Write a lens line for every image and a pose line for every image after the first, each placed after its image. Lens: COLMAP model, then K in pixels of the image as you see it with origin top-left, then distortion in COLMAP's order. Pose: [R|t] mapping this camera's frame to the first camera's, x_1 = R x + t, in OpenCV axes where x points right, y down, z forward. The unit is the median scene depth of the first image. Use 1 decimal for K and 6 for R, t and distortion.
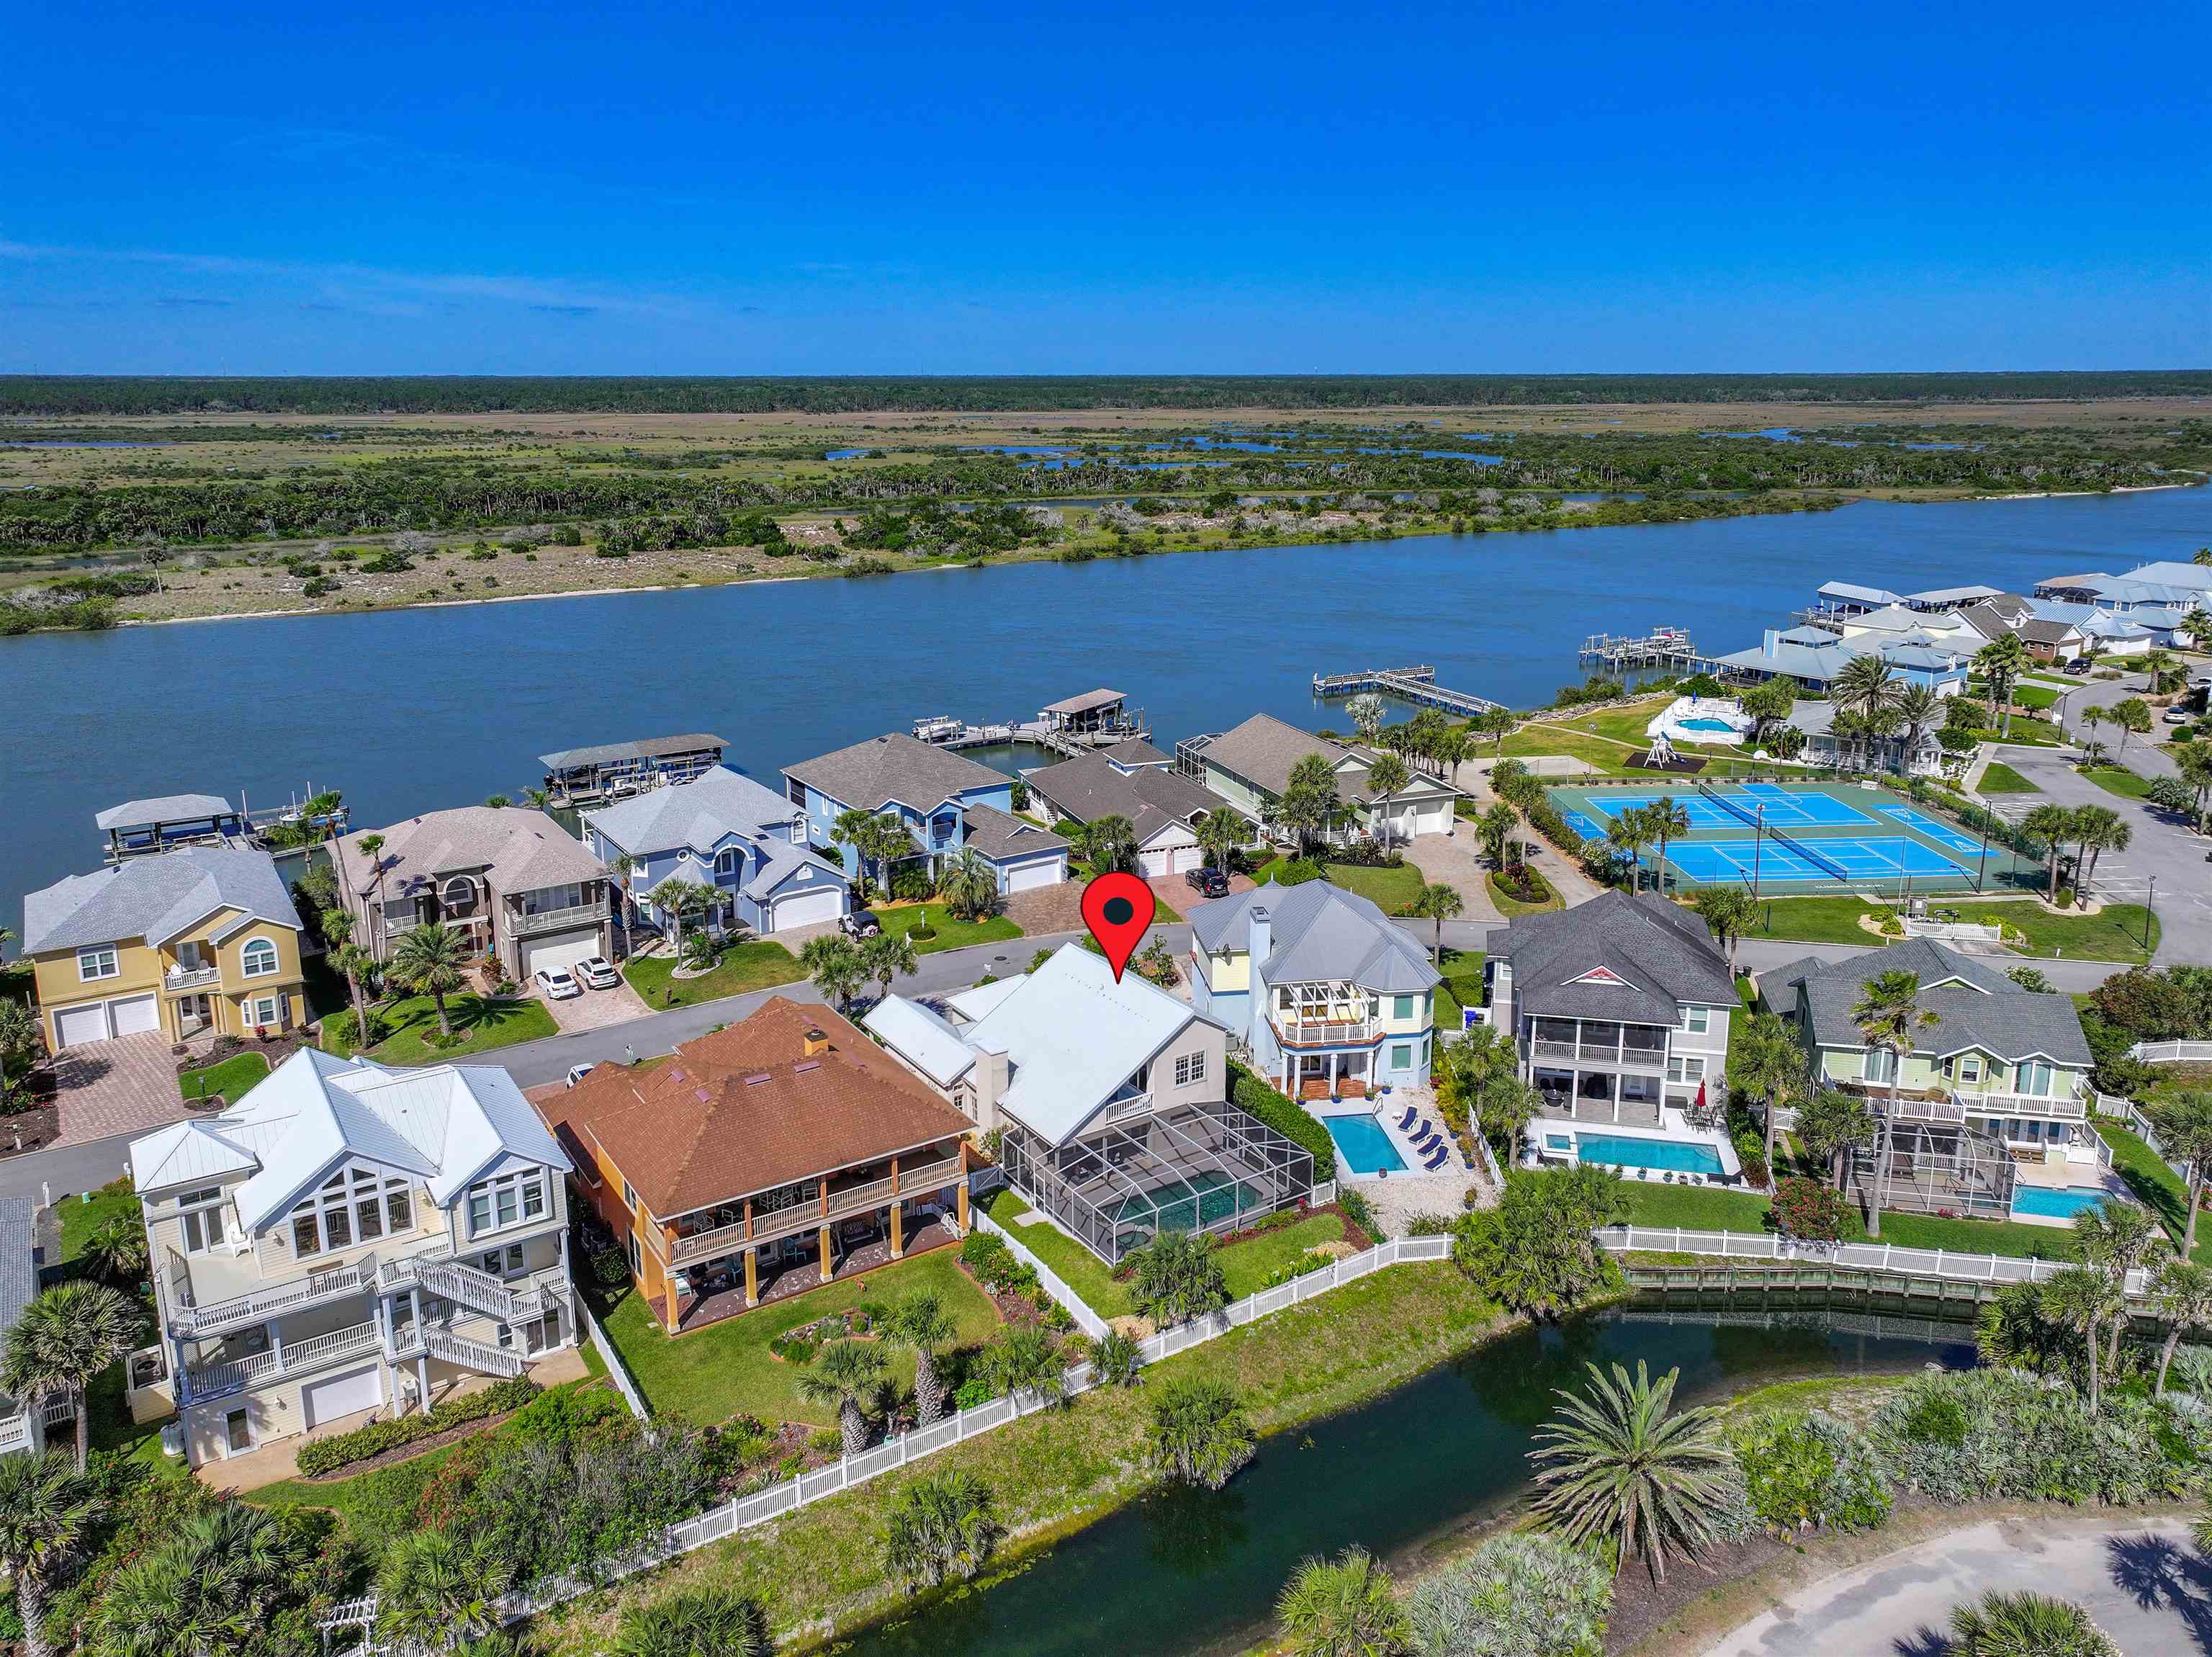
lens RADIAL K [[1579.5, 0, 1076.7], [0, 1579.5, 727.4], [0, 0, 1]] dist [0.006669, -0.000300]
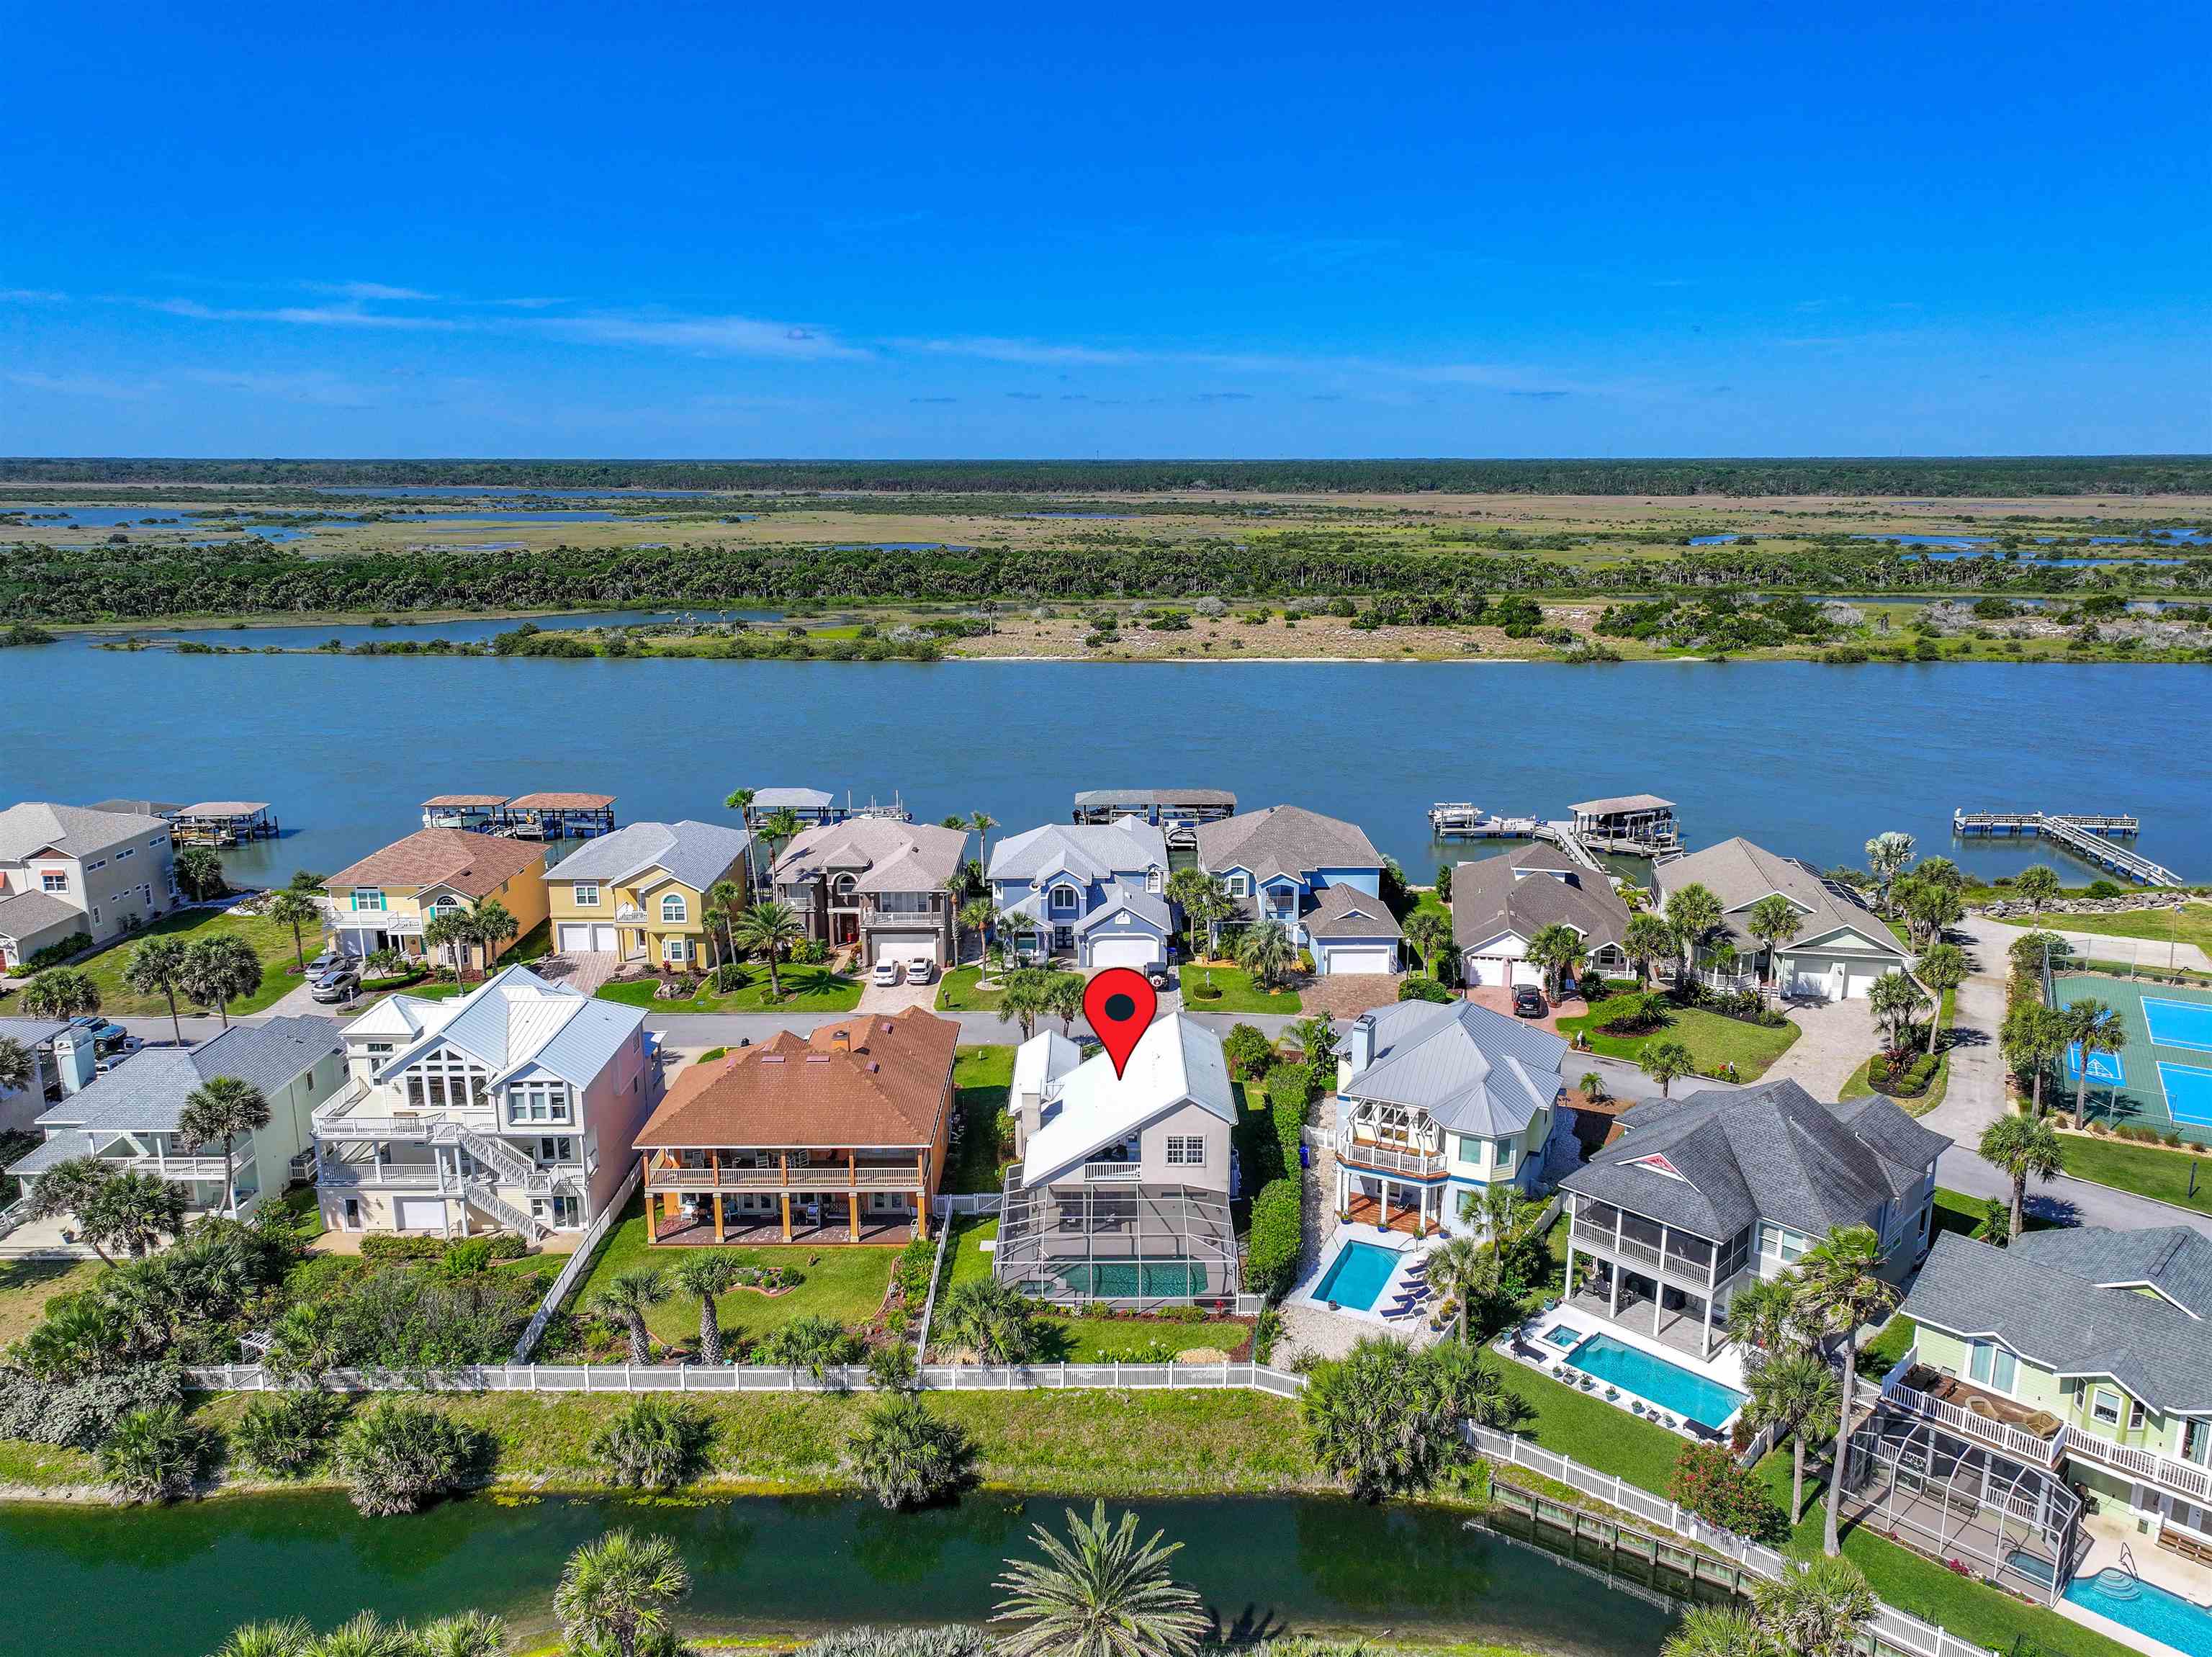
lens RADIAL K [[1532.9, 0, 1106.0], [0, 1532.9, 828.5], [0, 0, 1]] dist [0.004963, 0.005293]
pose [[0.840076, 0.126939, -0.527407, 0.428818], [-0.117407, 0.991738, 0.051685, -0.025883], [0.529611, 0.018502, 0.848039, 0.119193]]
